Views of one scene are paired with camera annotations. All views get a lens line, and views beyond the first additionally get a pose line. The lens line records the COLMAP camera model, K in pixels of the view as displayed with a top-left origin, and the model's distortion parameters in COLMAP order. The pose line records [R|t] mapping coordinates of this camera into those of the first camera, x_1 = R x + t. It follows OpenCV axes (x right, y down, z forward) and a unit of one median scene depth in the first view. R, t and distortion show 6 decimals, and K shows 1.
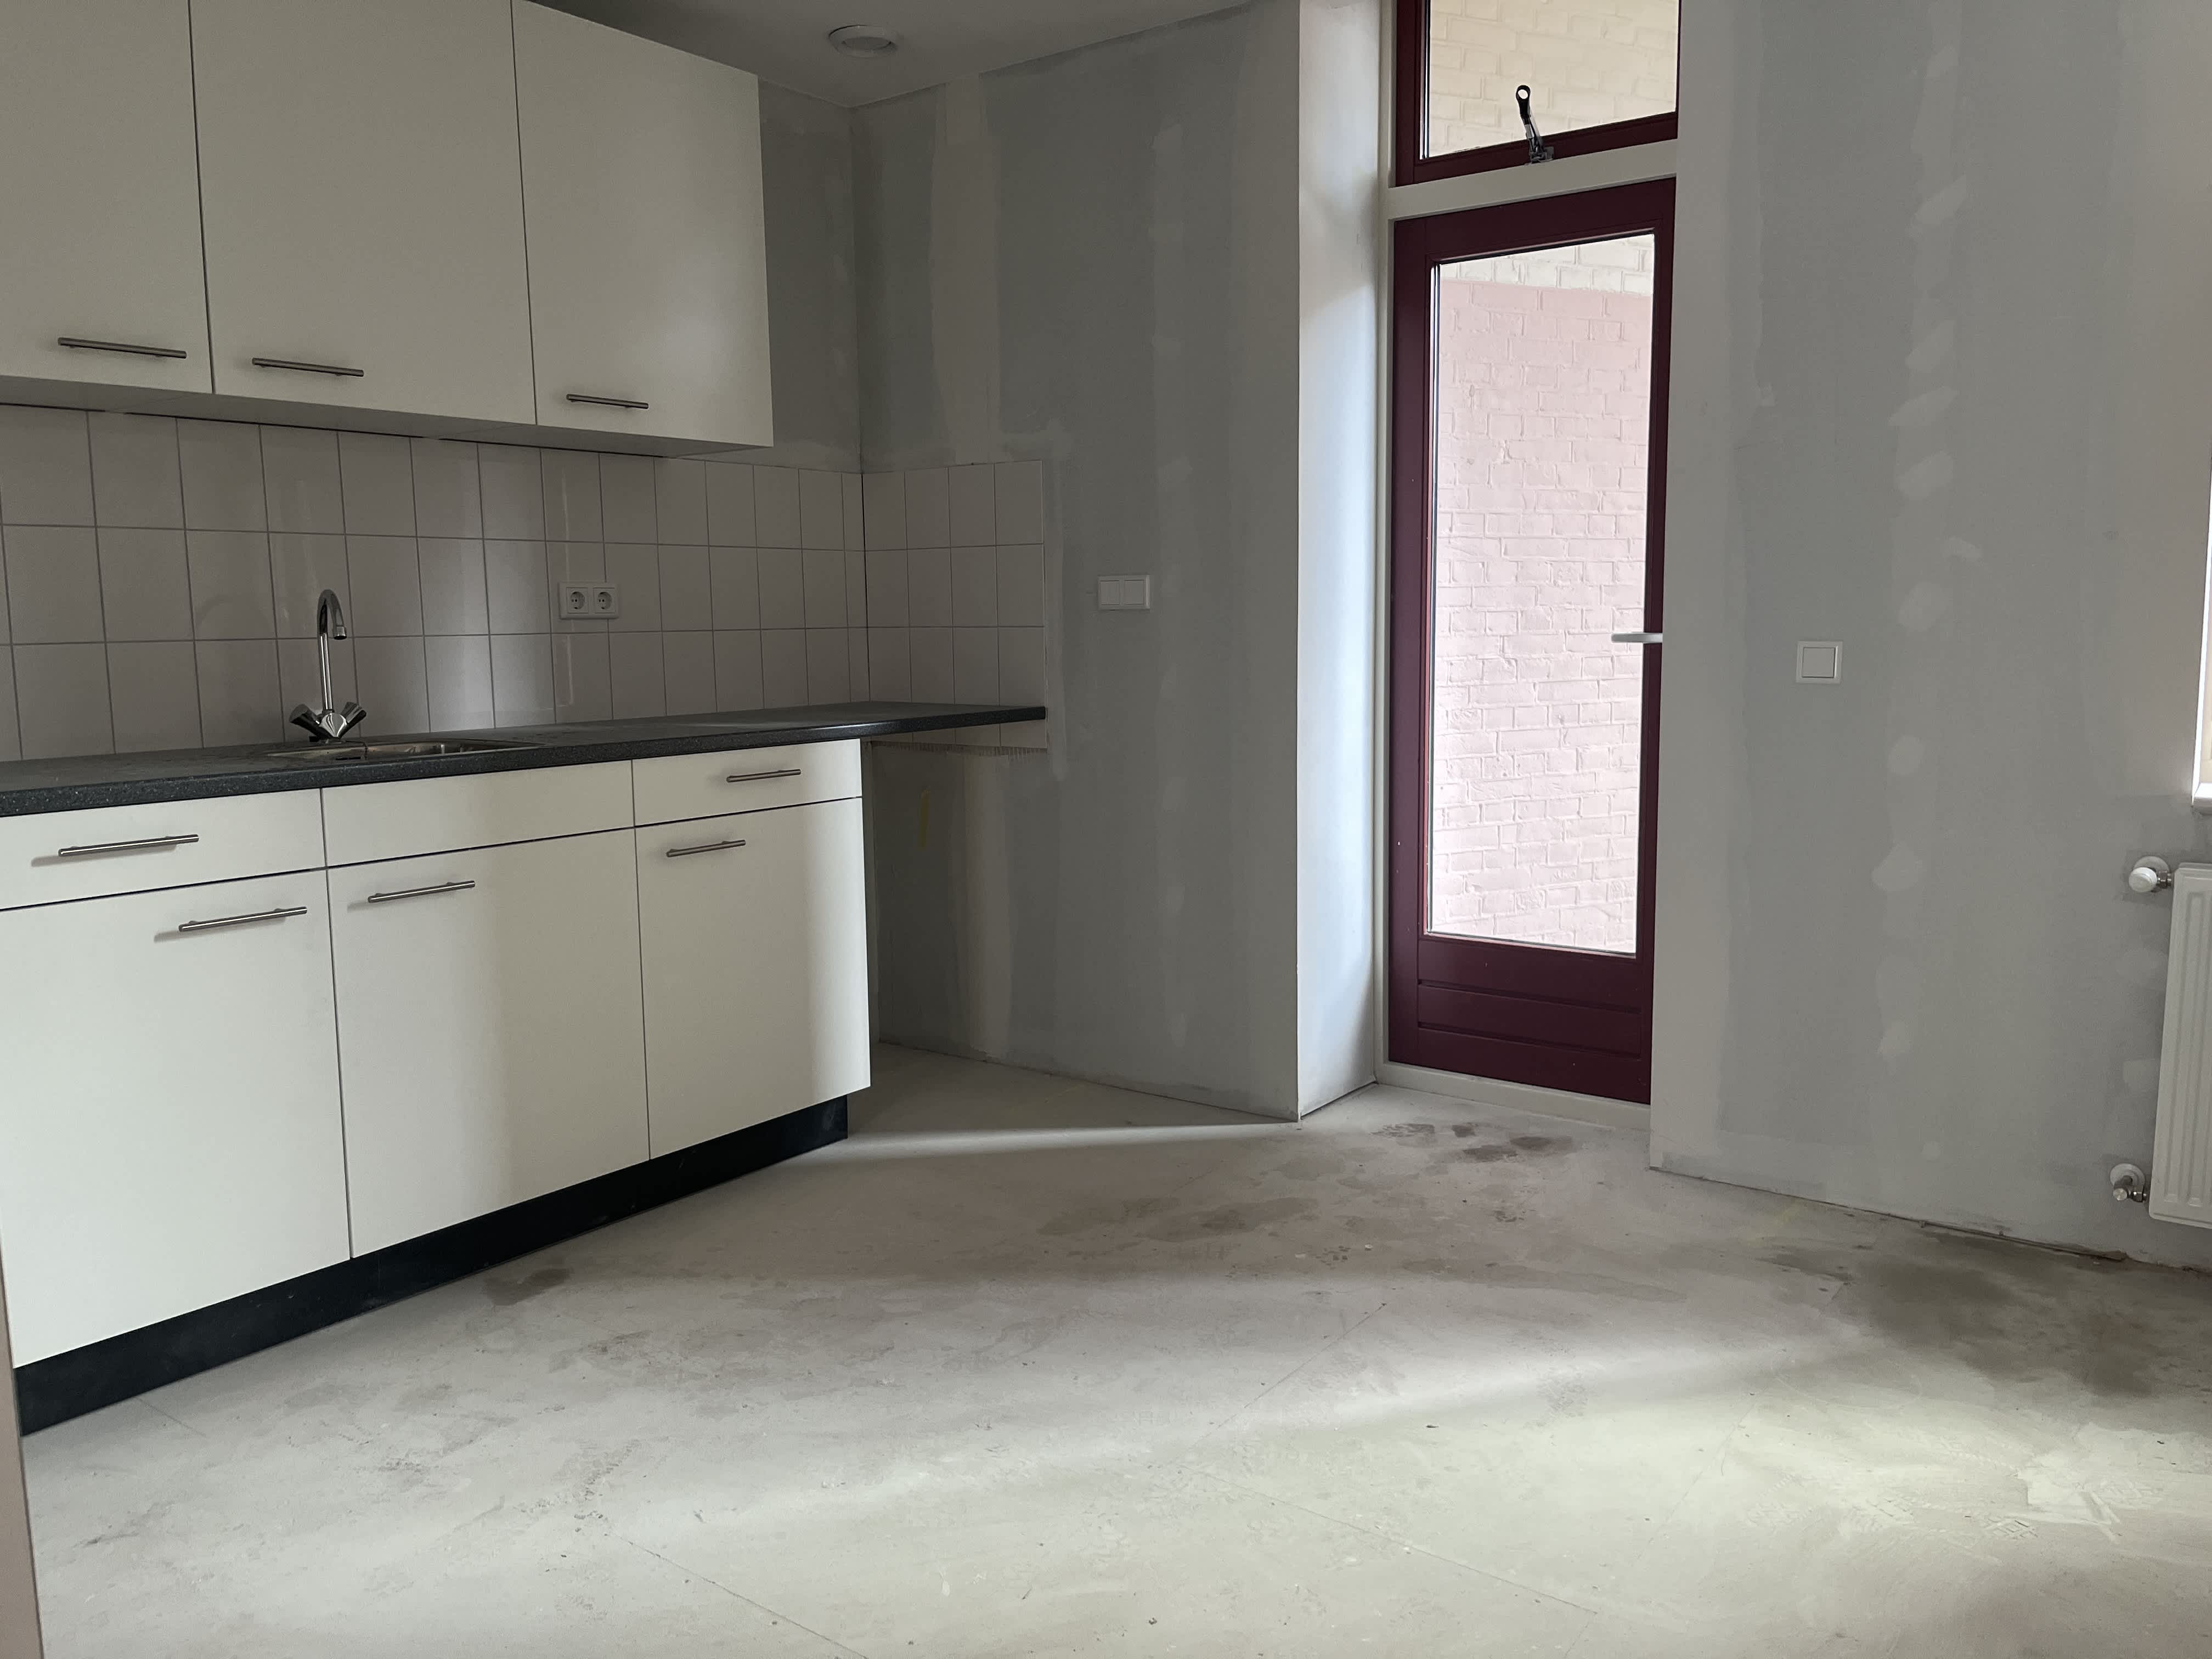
lens RADIAL K [[1683.3, 0, 1107.3], [0, 1683.3, 819.1], [0, 0, 1]] dist [0.089151, -0.124589]
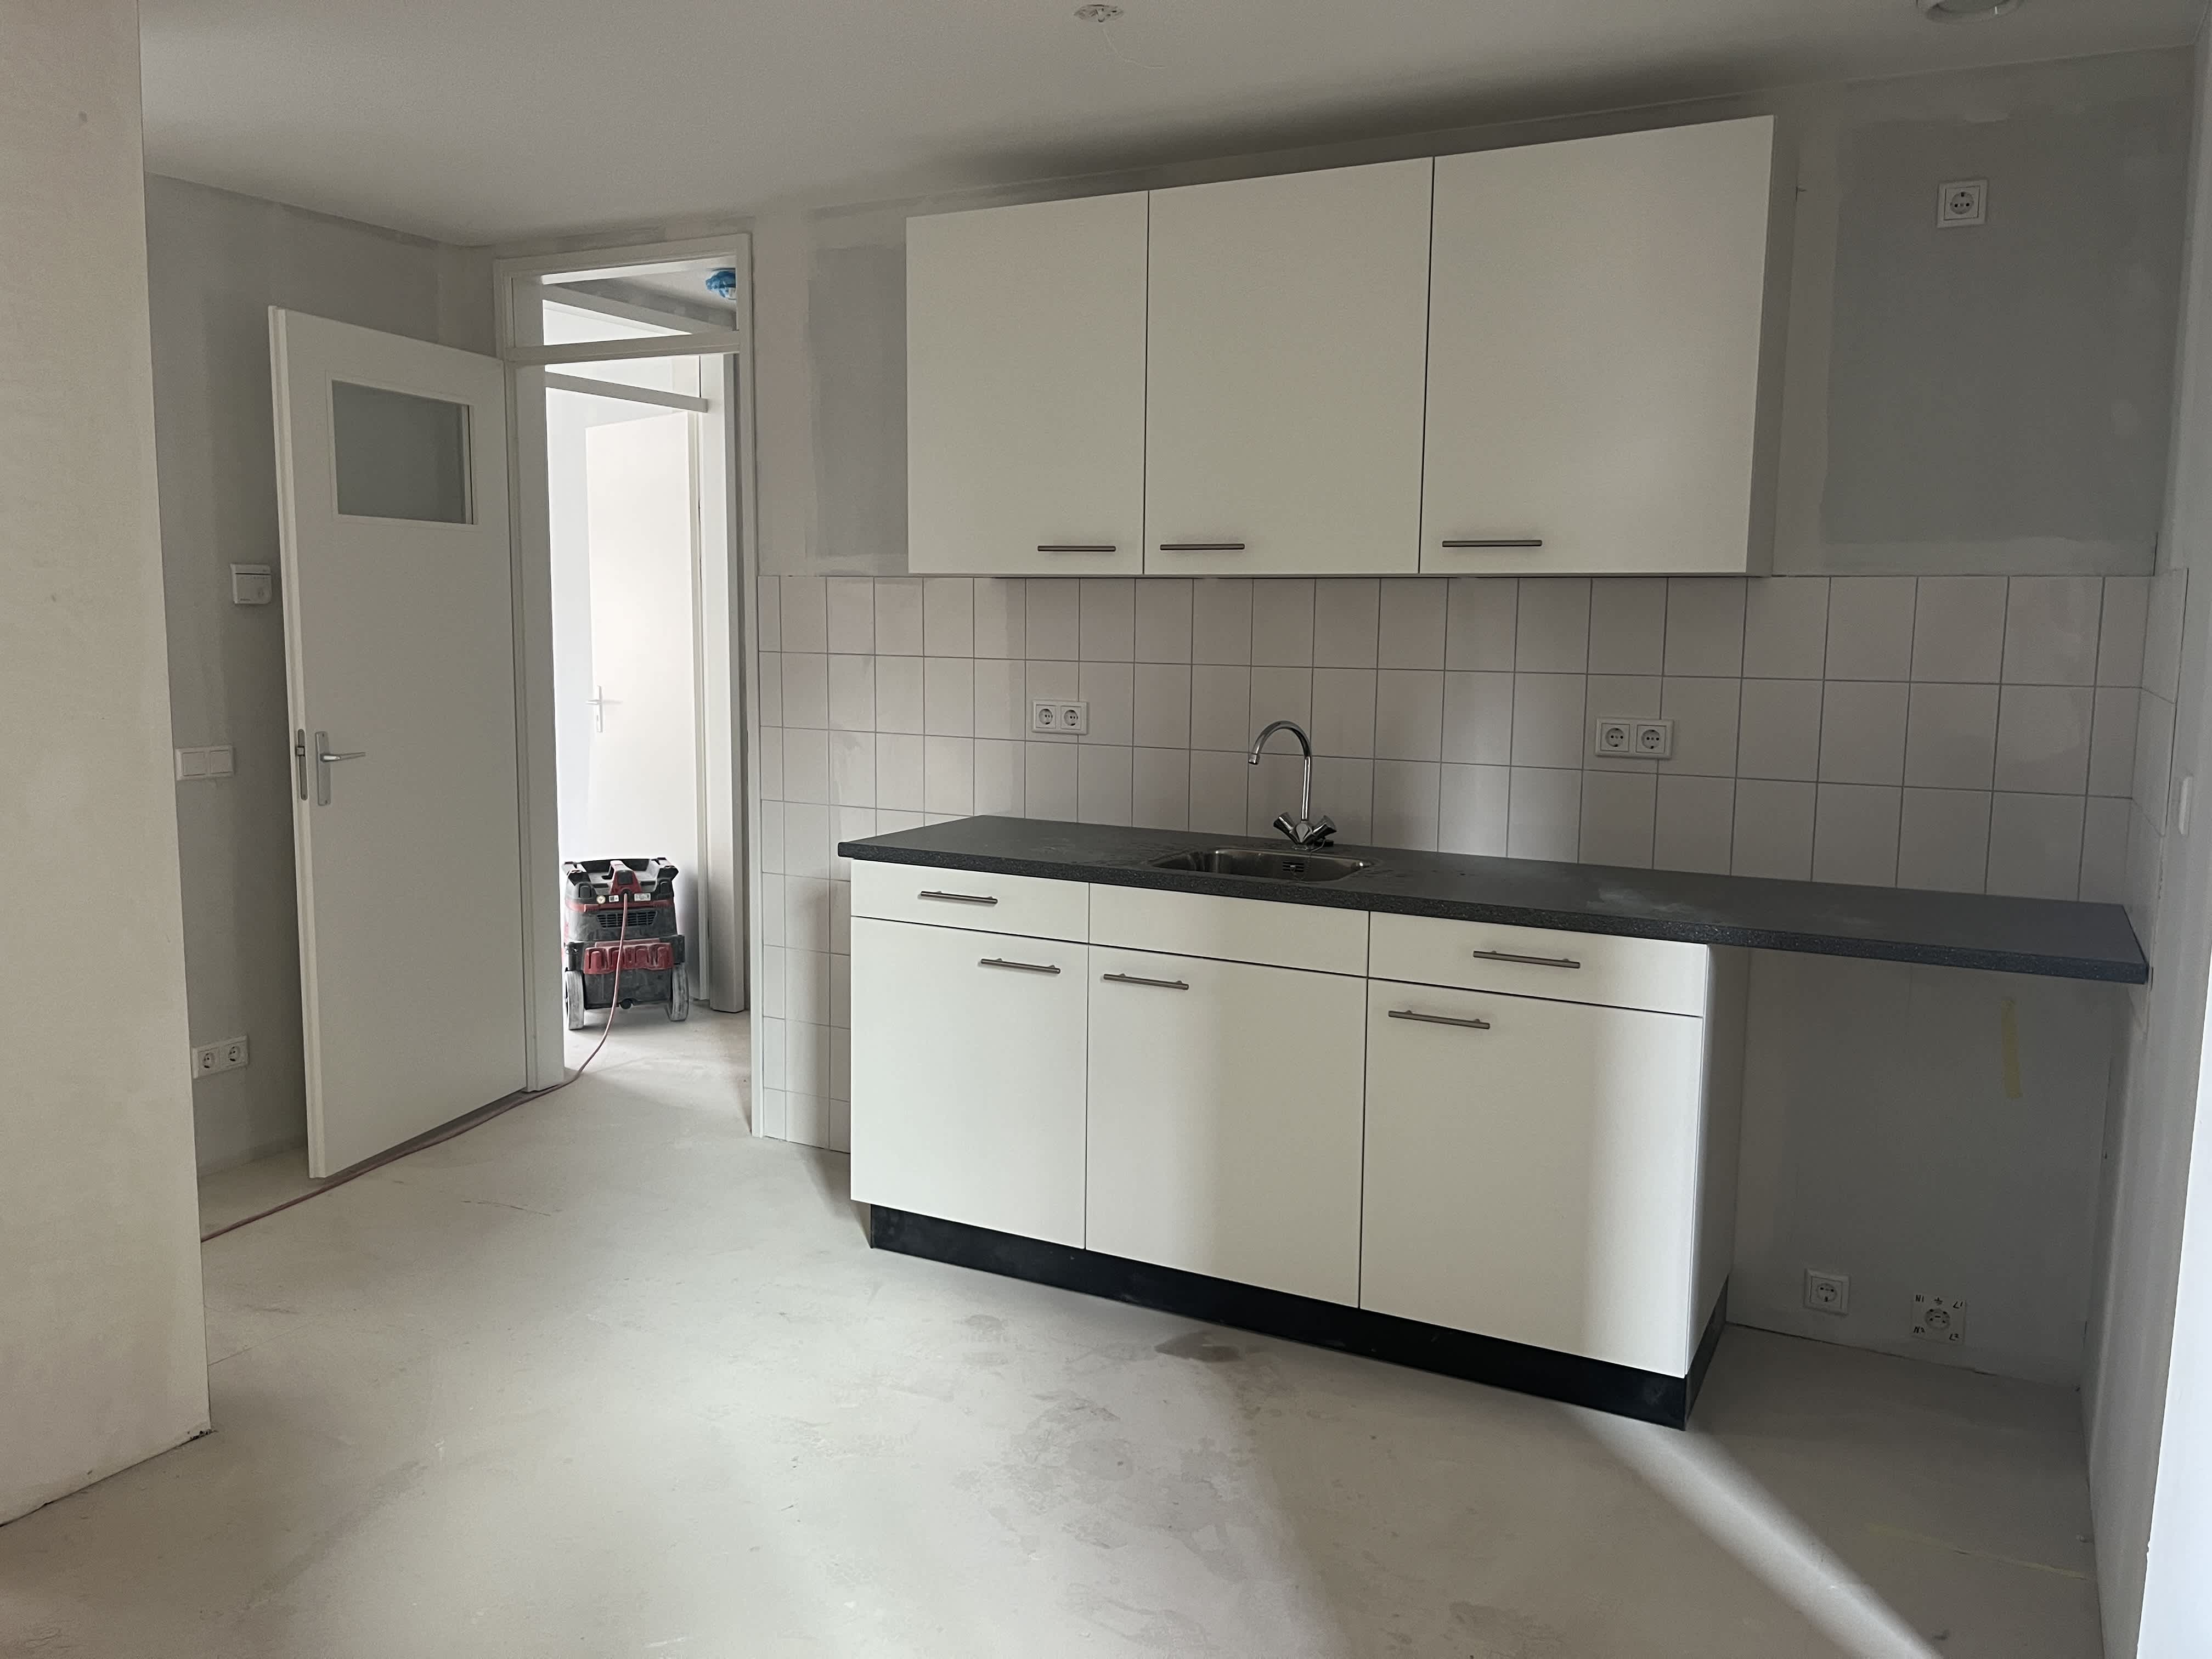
lens RADIAL K [[1683.3, 0, 1107.3], [0, 1683.3, 819.1], [0, 0, 1]] dist [0.089151, -0.124589]
pose [[0.155589, 0.139701, -0.977893, 0.702198], [-0.133561, 0.983834, 0.119300, -0.197997], [0.978751, 0.112047, 0.171732, 0.712921]]
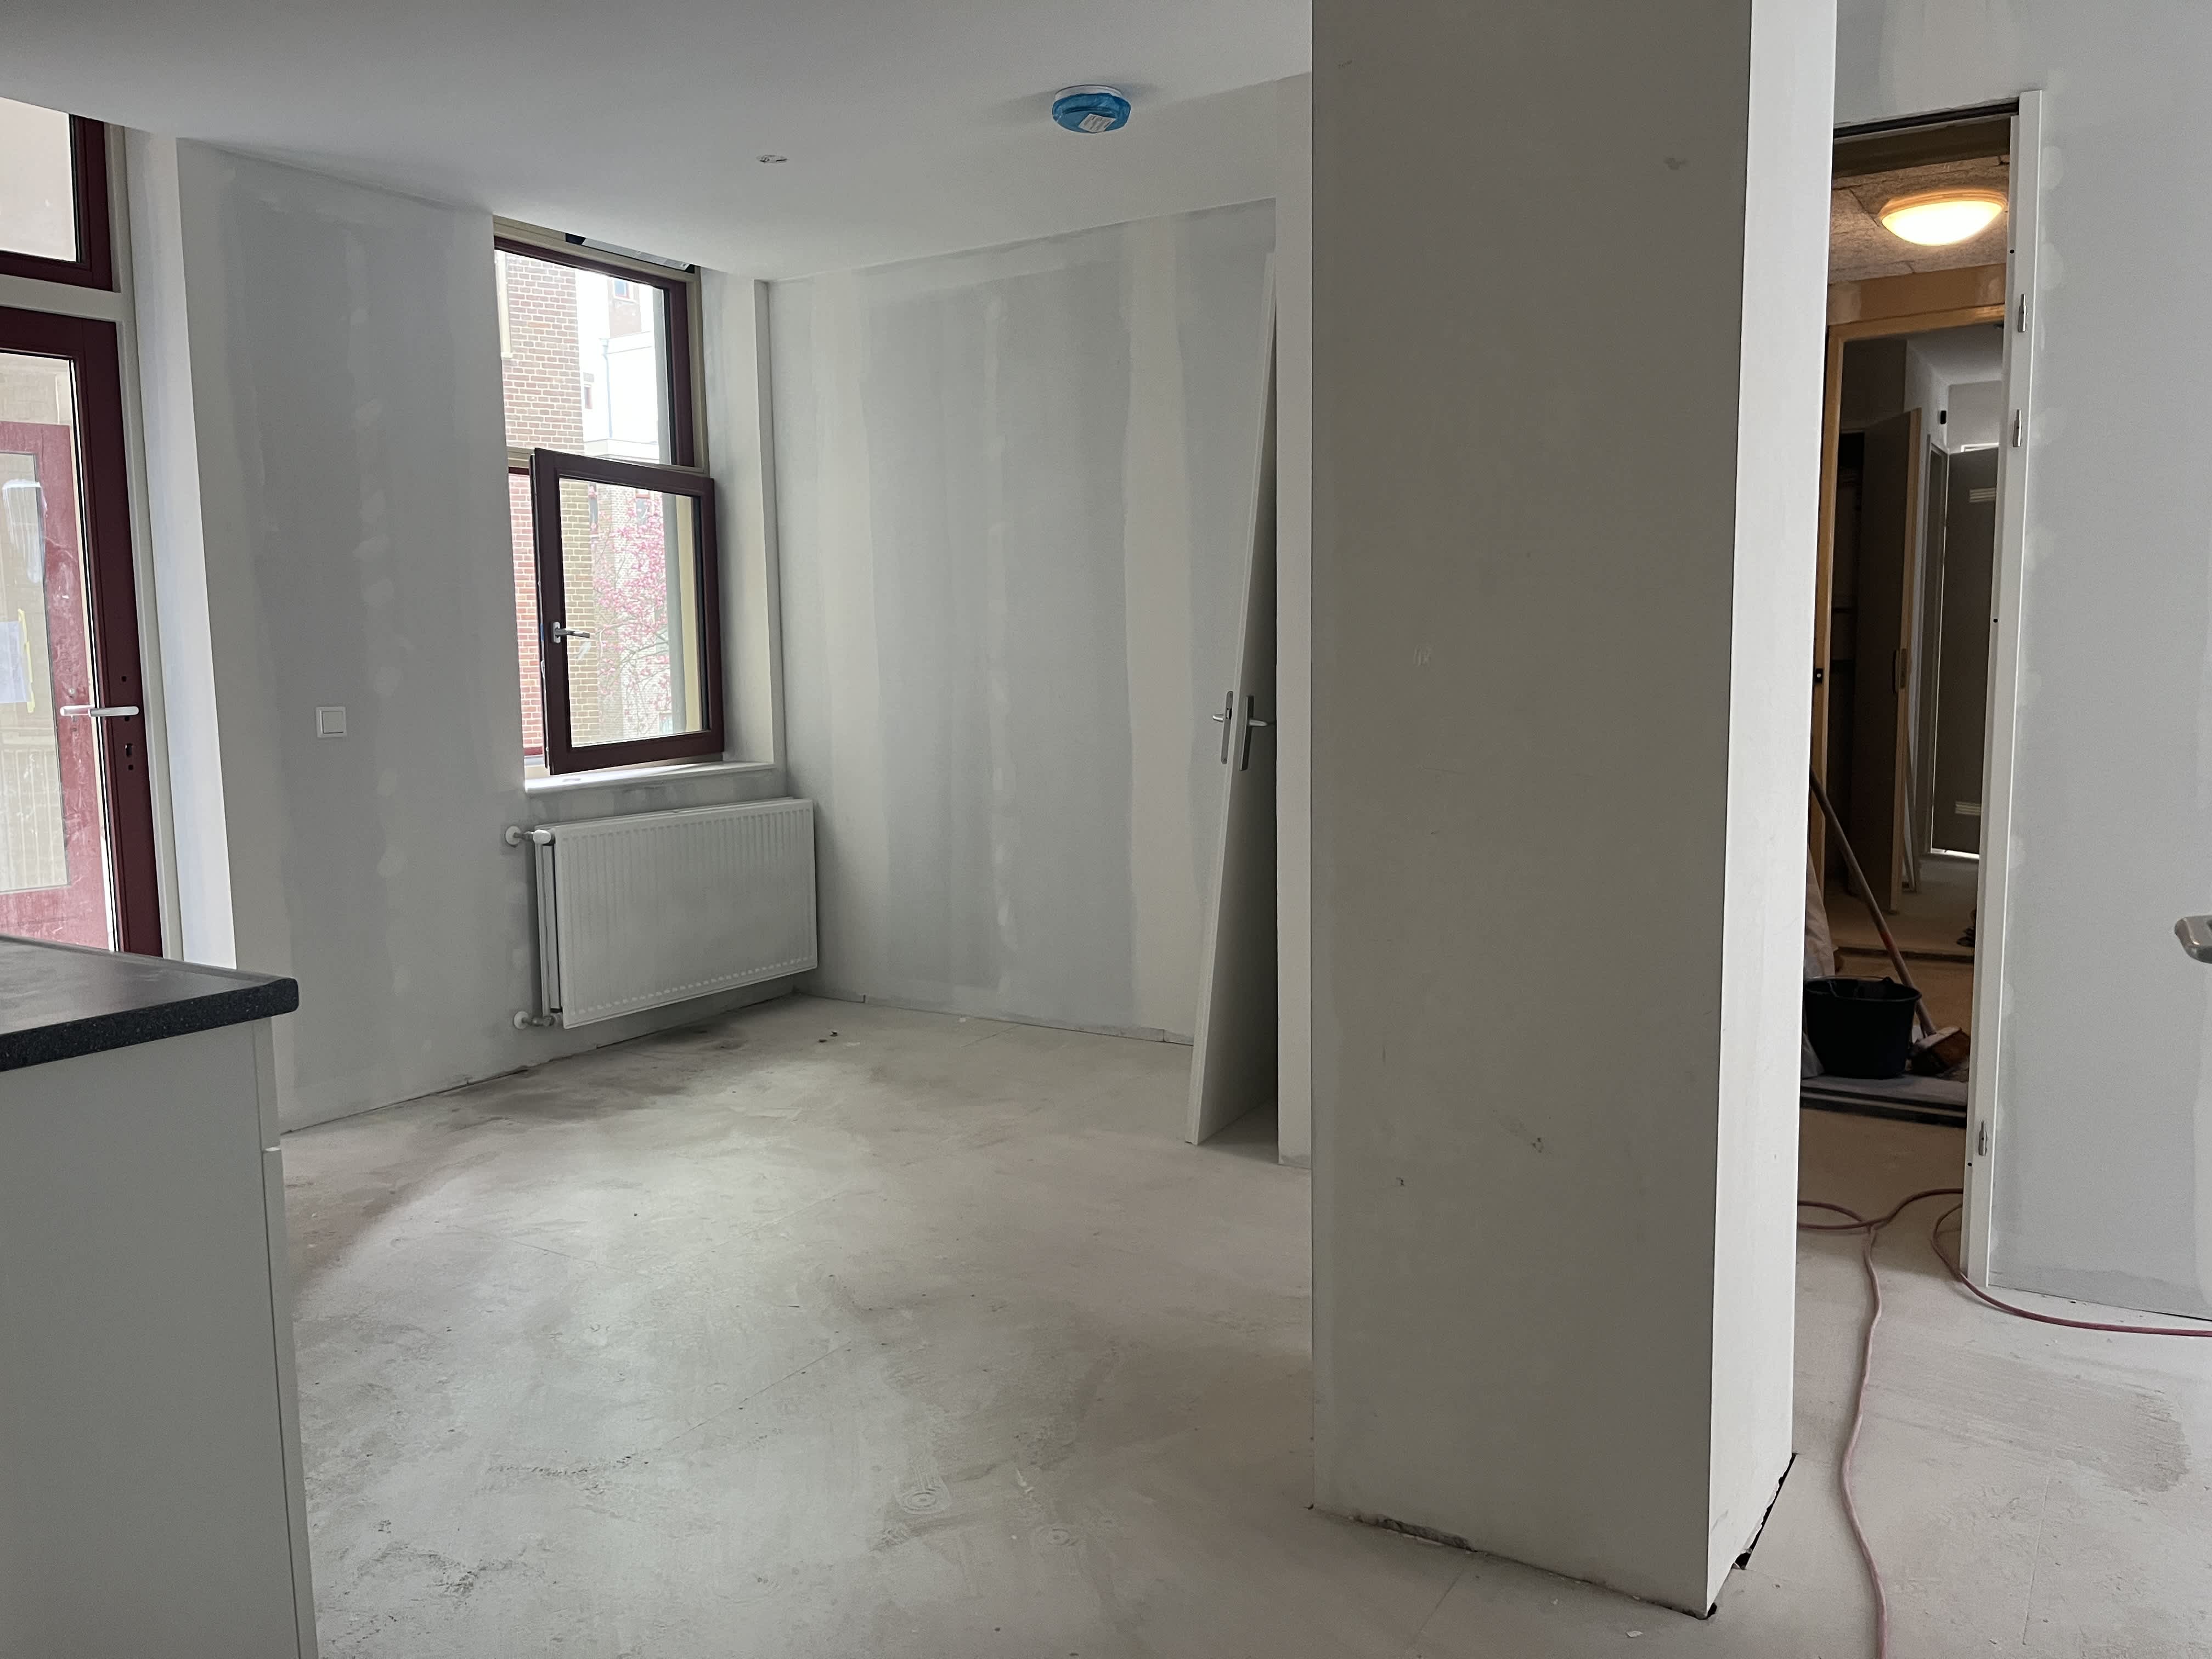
lens RADIAL K [[1673.4, 0, 1103.2], [0, 1673.4, 846.4], [0, 0, 1]] dist [0.088204, -0.115538]
pose [[-0.076720, -0.105021, 0.991506, -1.064260], [0.138281, 0.983706, 0.114894, -0.068330], [-0.987417, 0.145921, -0.060947, 0.512152]]
